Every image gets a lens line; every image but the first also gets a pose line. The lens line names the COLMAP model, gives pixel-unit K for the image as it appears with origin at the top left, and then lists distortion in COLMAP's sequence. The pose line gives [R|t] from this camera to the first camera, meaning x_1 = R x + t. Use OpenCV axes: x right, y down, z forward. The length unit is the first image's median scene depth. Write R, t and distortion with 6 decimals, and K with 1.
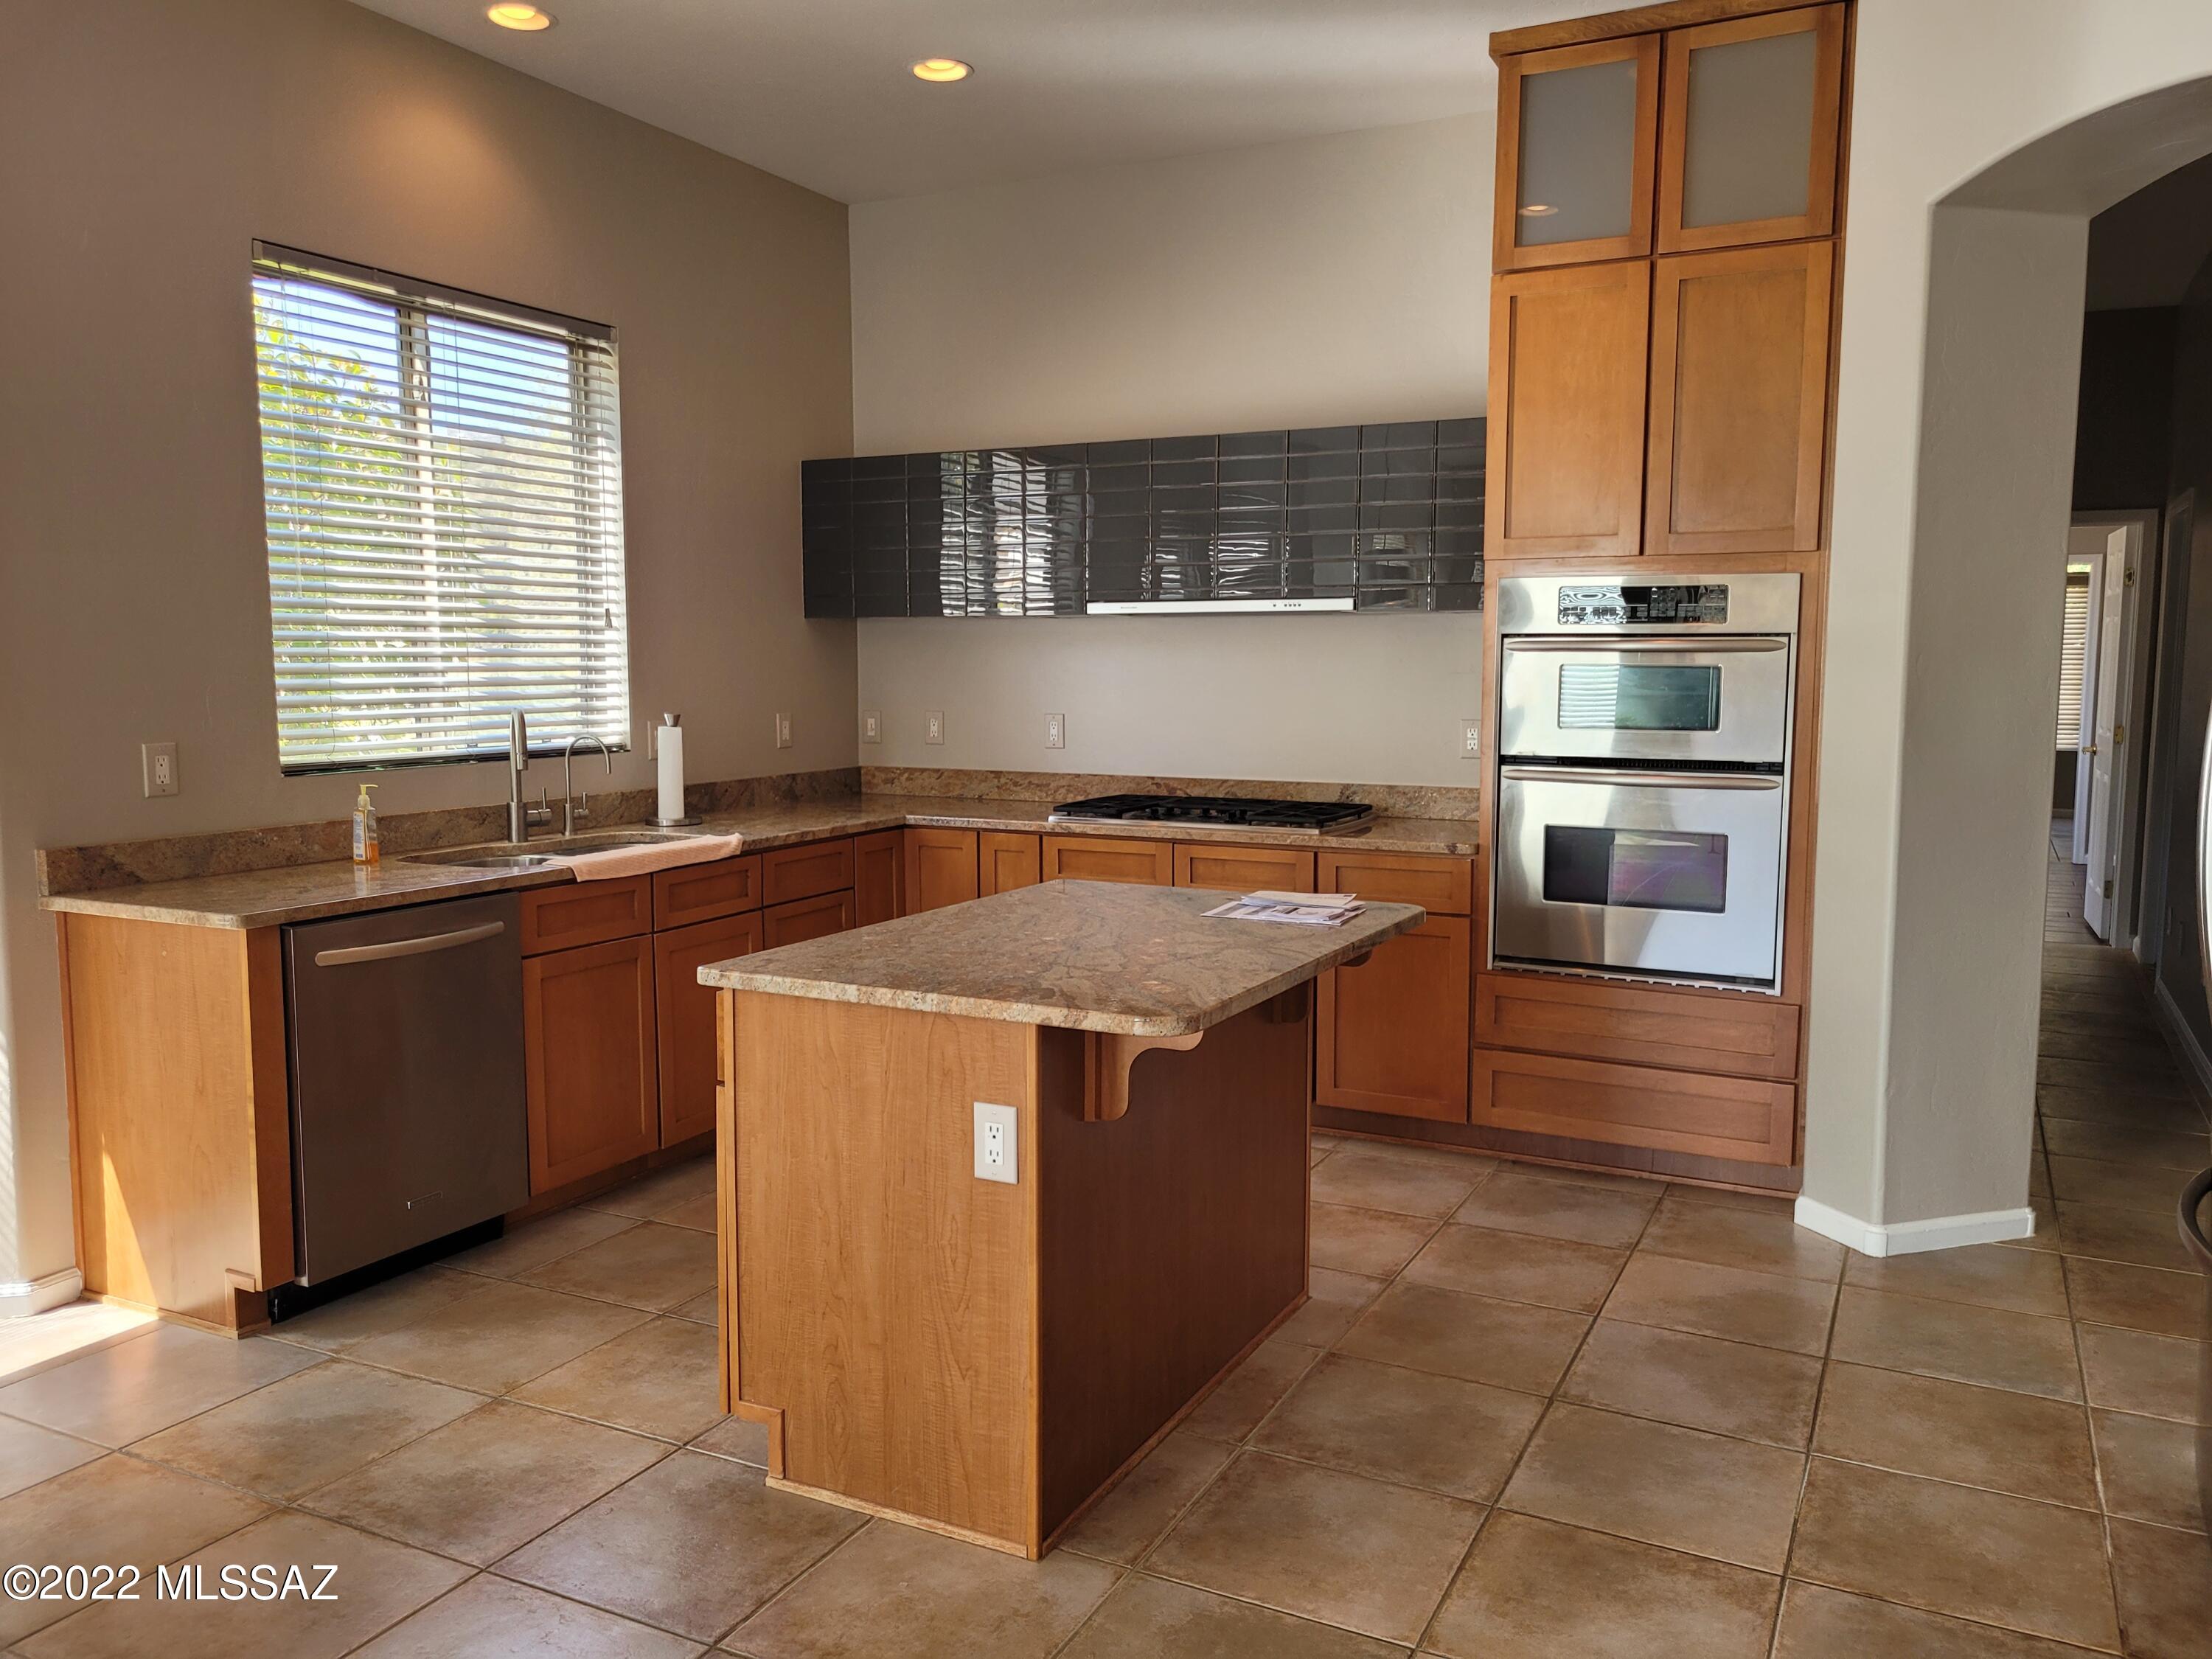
lens RADIAL K [[1671.7, 0, 1109.8], [0, 1671.7, 819.7], [0, 0, 1]] dist [0.042046, -0.030277]
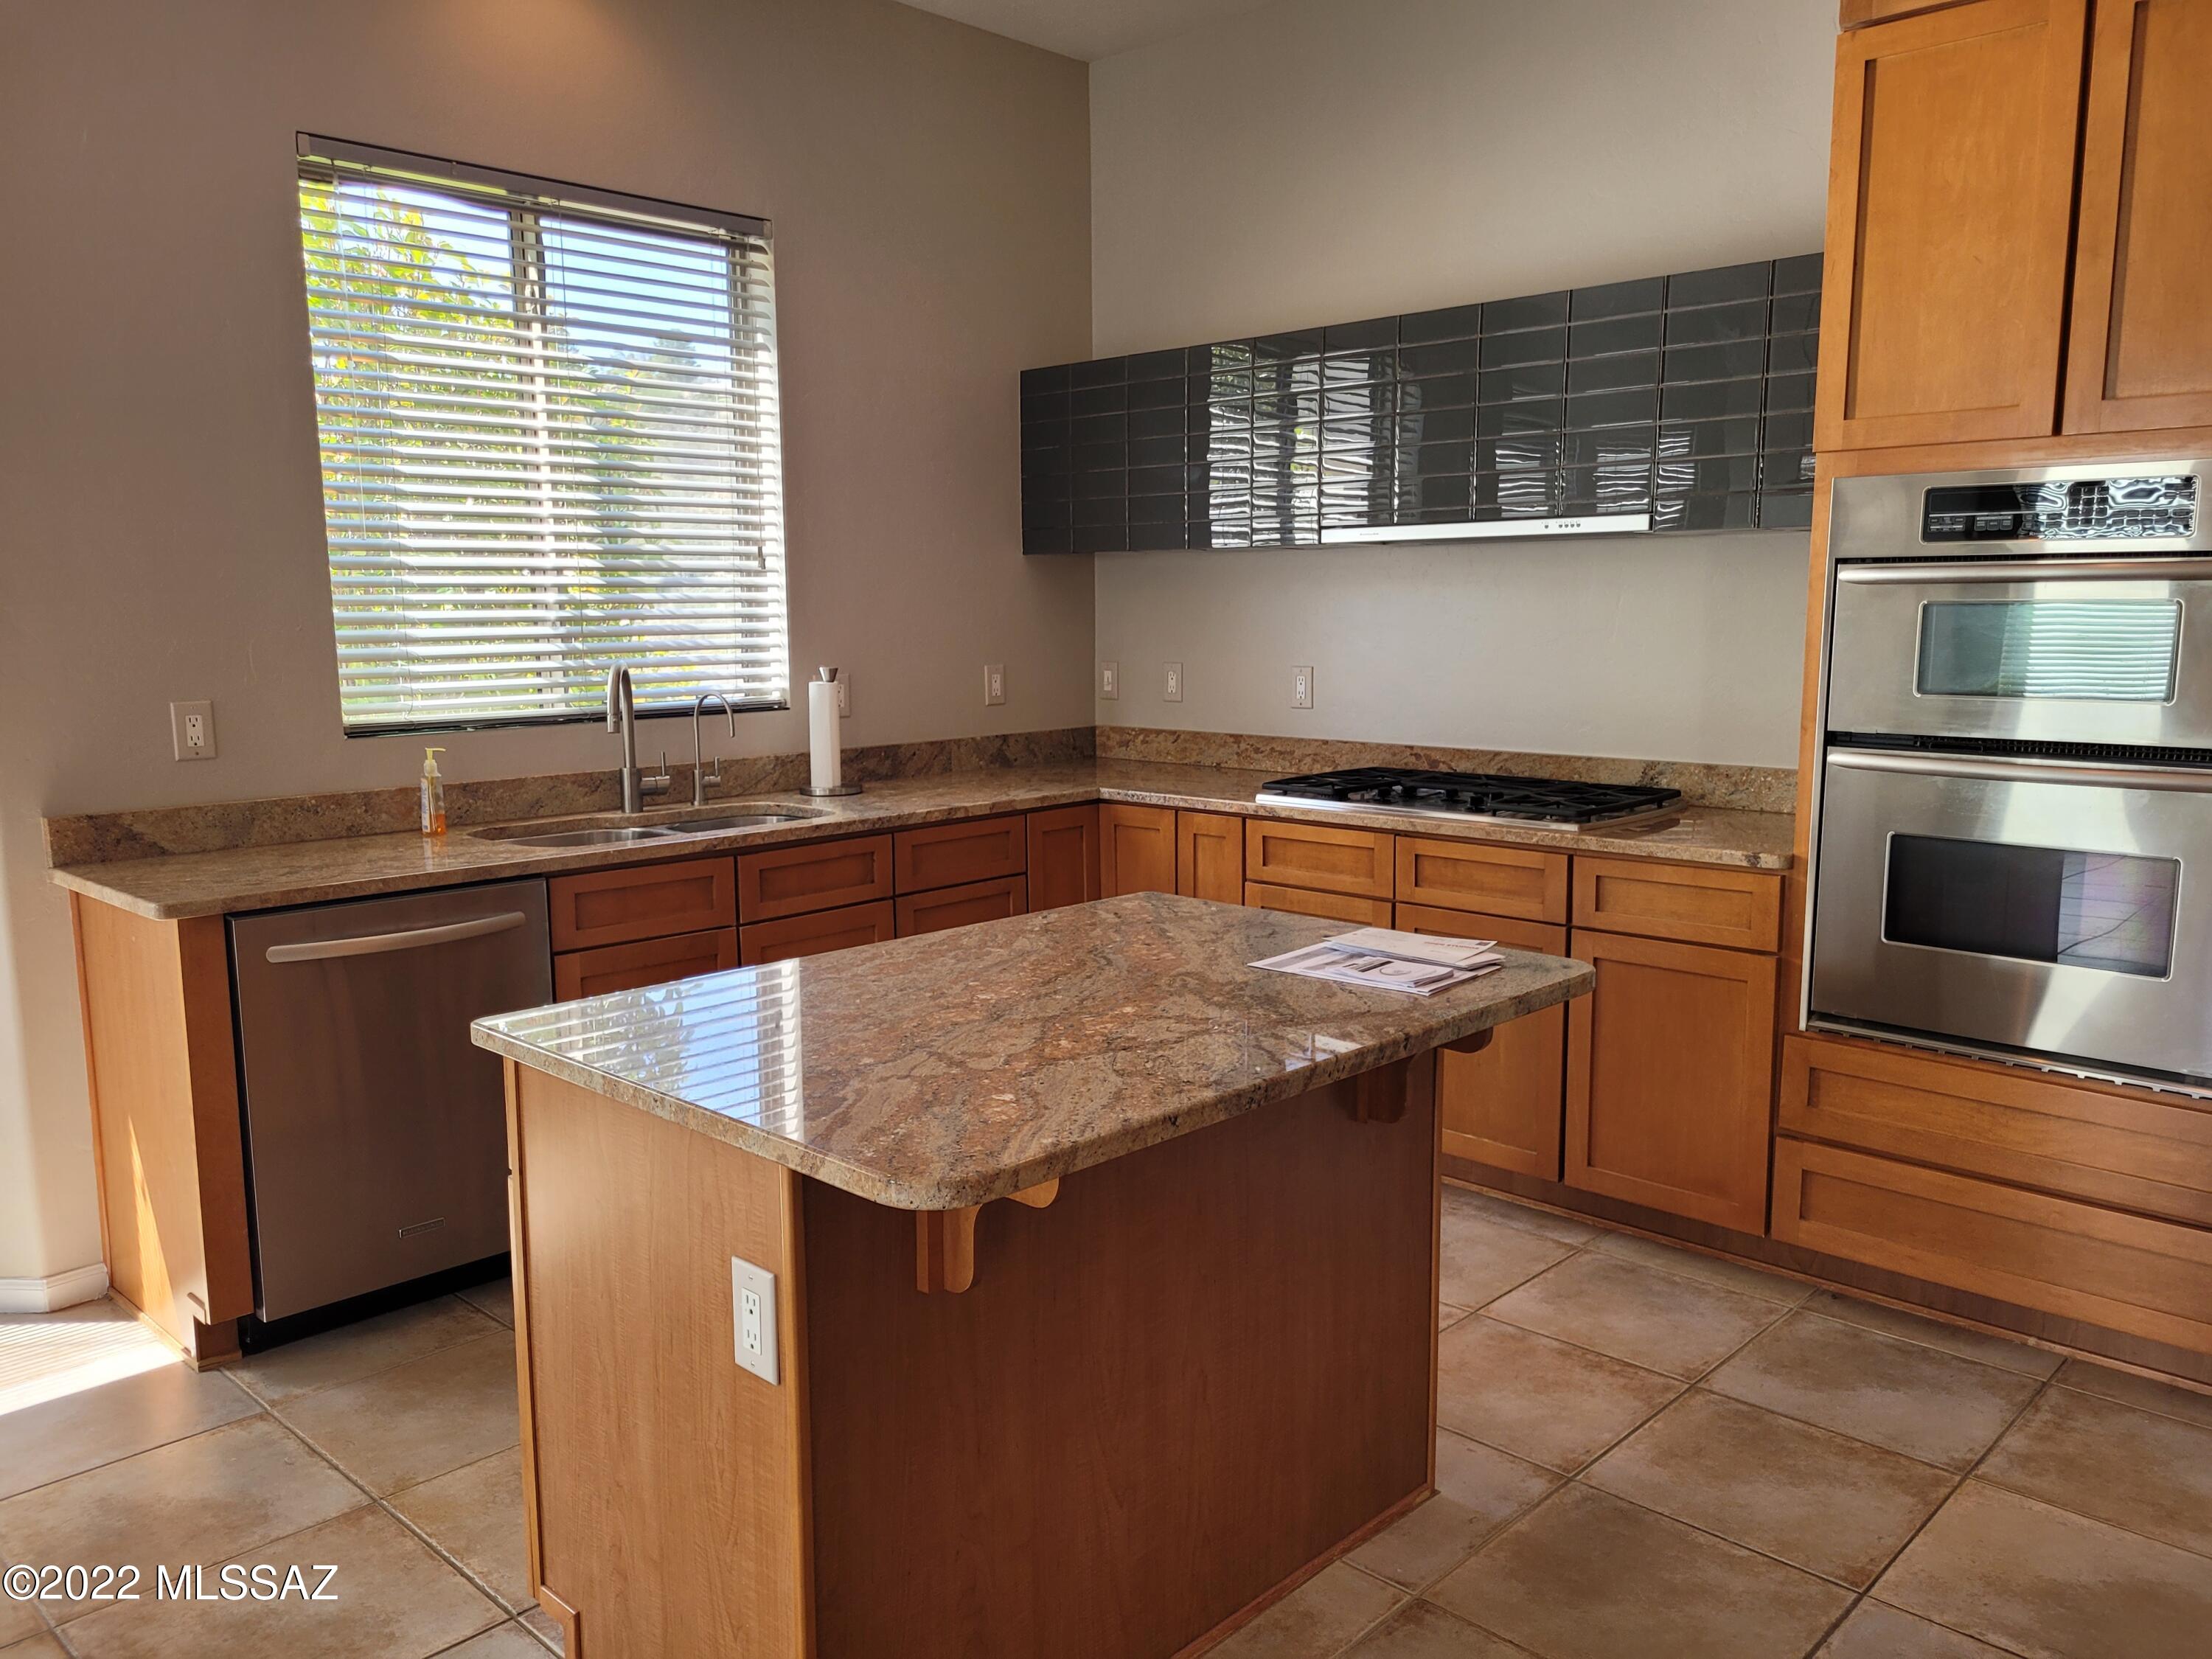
lens RADIAL K [[1671.7, 0, 1092.5], [0, 1671.7, 842.1], [0, 0, 1]] dist [0.042046, -0.030277]
pose [[0.955124, 0.034325, -0.294209, 0.153693], [-0.020135, 0.998489, 0.051125, -0.022928], [0.295520, -0.042906, 0.954373, 0.238890]]
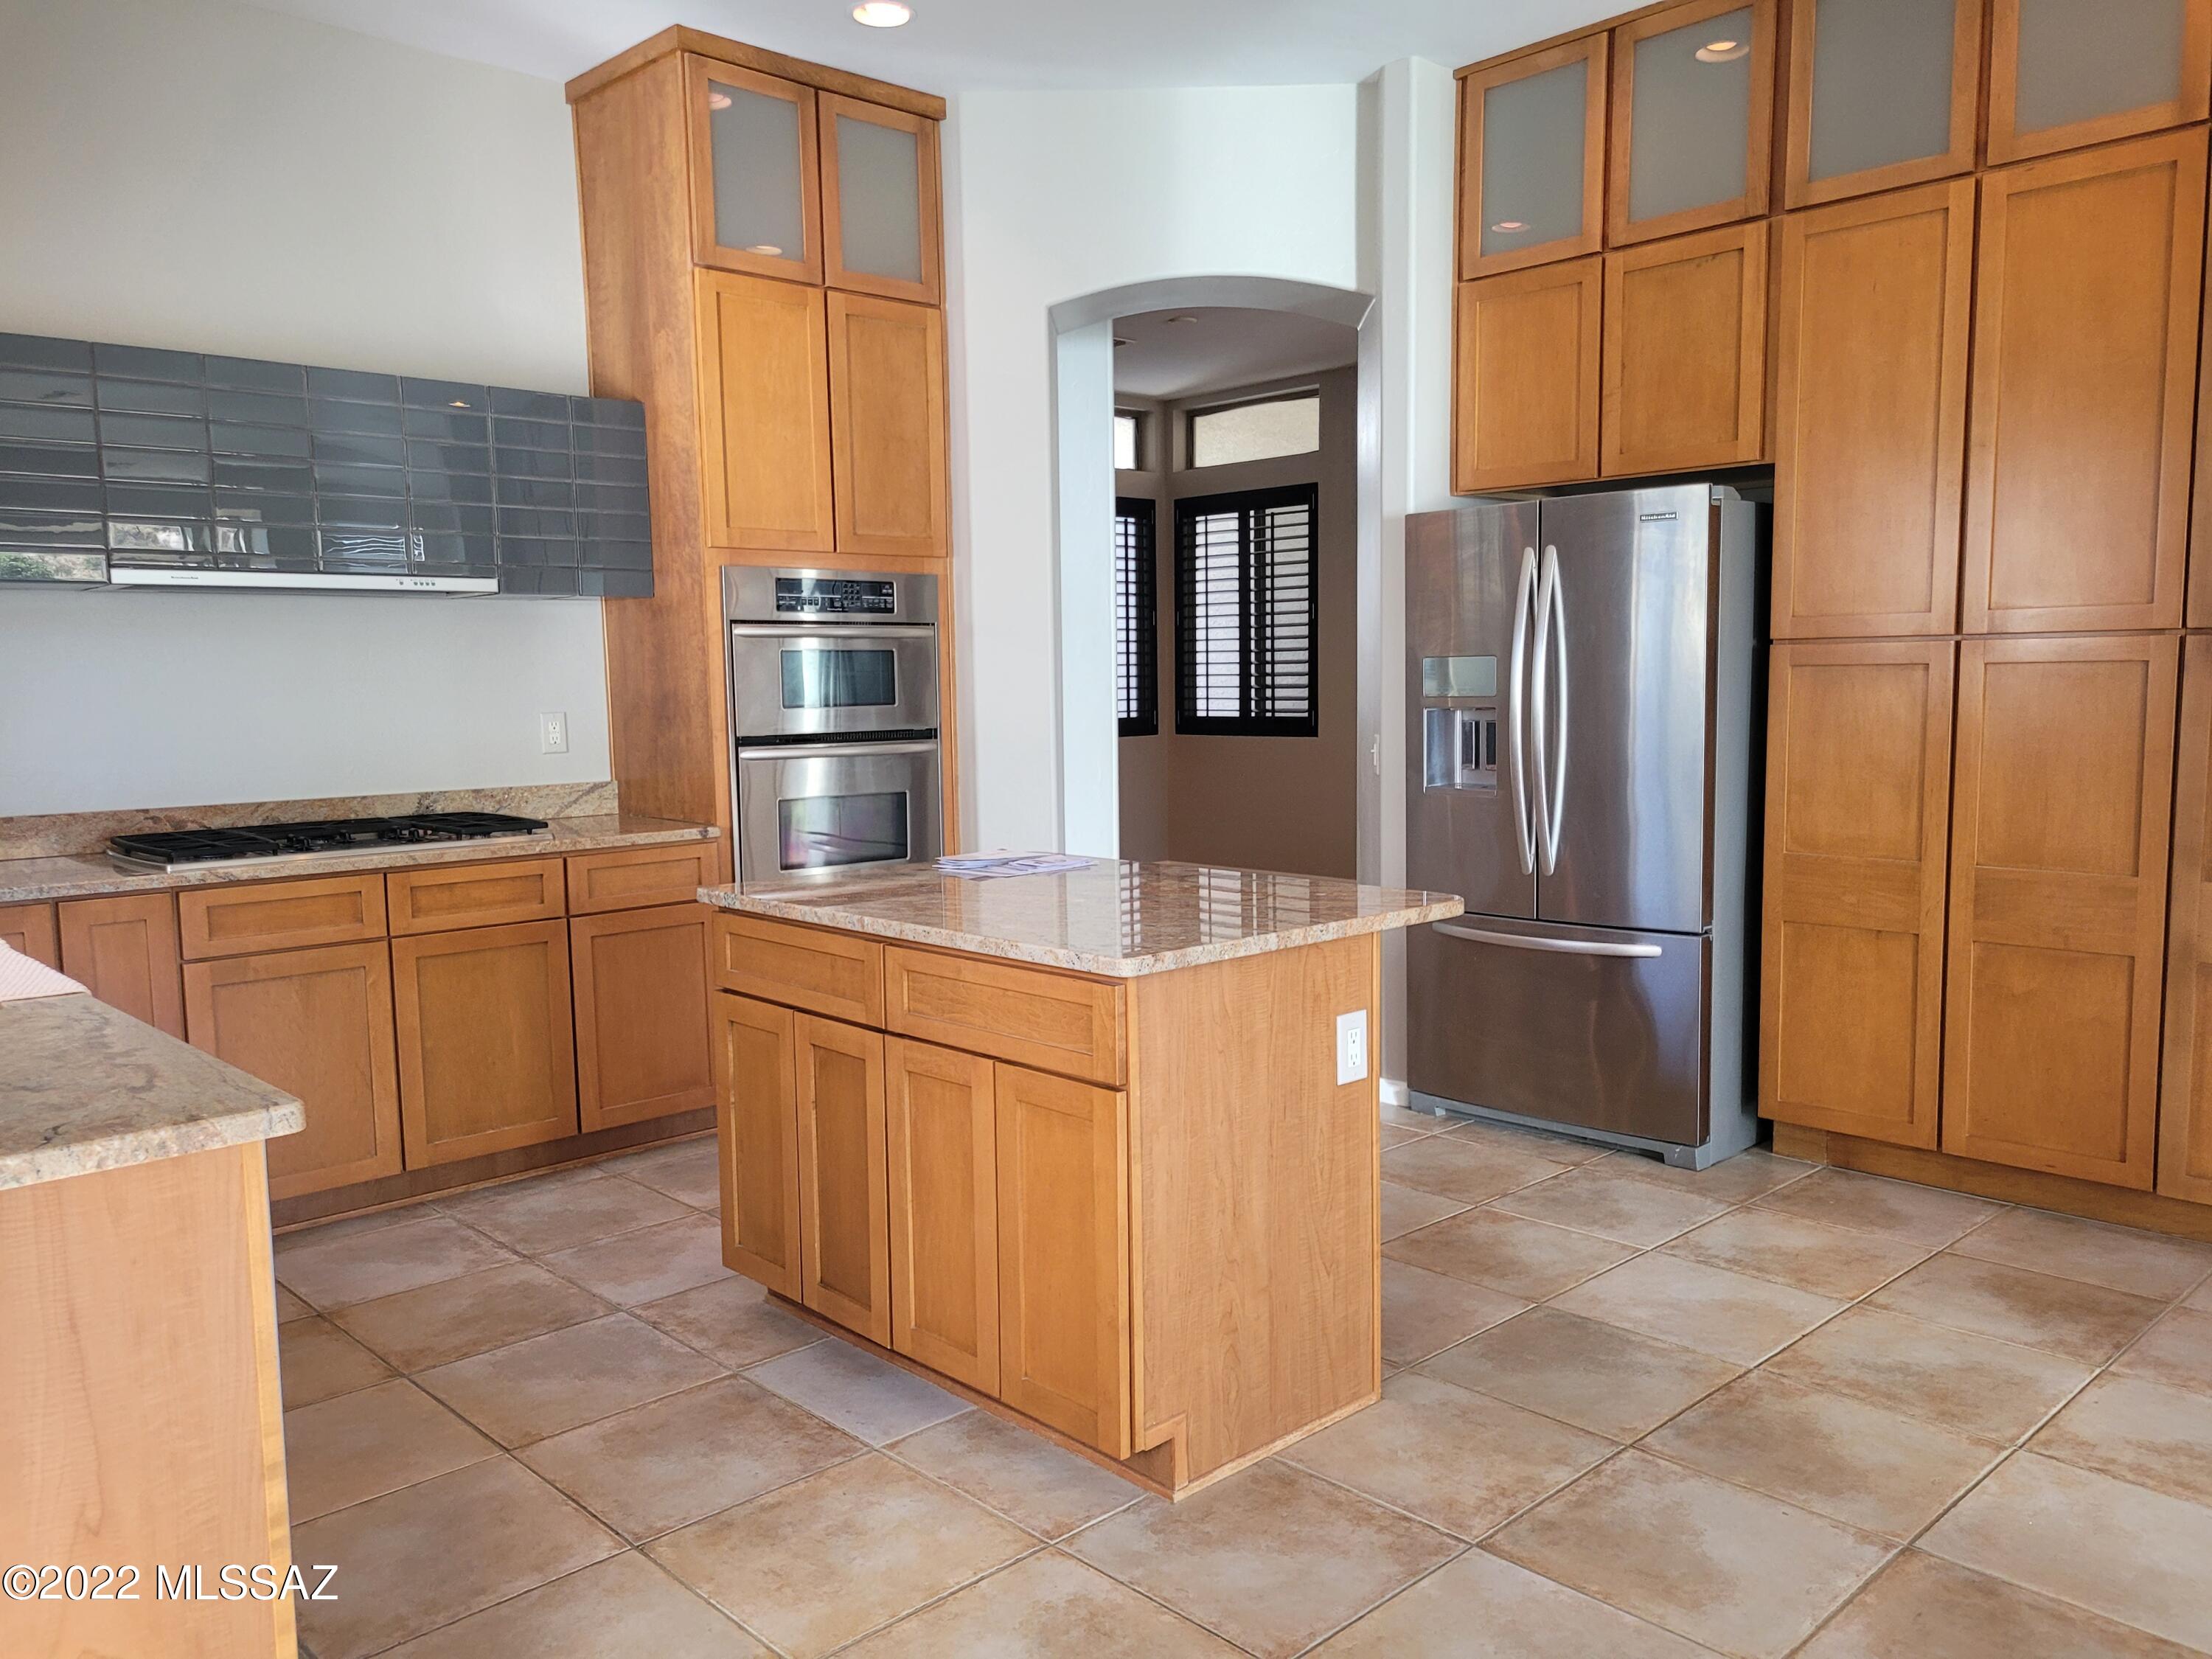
lens RADIAL K [[1671.7, 0, 1106.2], [0, 1671.7, 838.7], [0, 0, 1]] dist [0.042046, -0.030277]
pose [[0.335708, -0.101071, 0.936528, -0.692577], [0.107725, 0.991823, 0.068423, -0.023527], [-0.935786, 0.077917, 0.343851, 0.454456]]
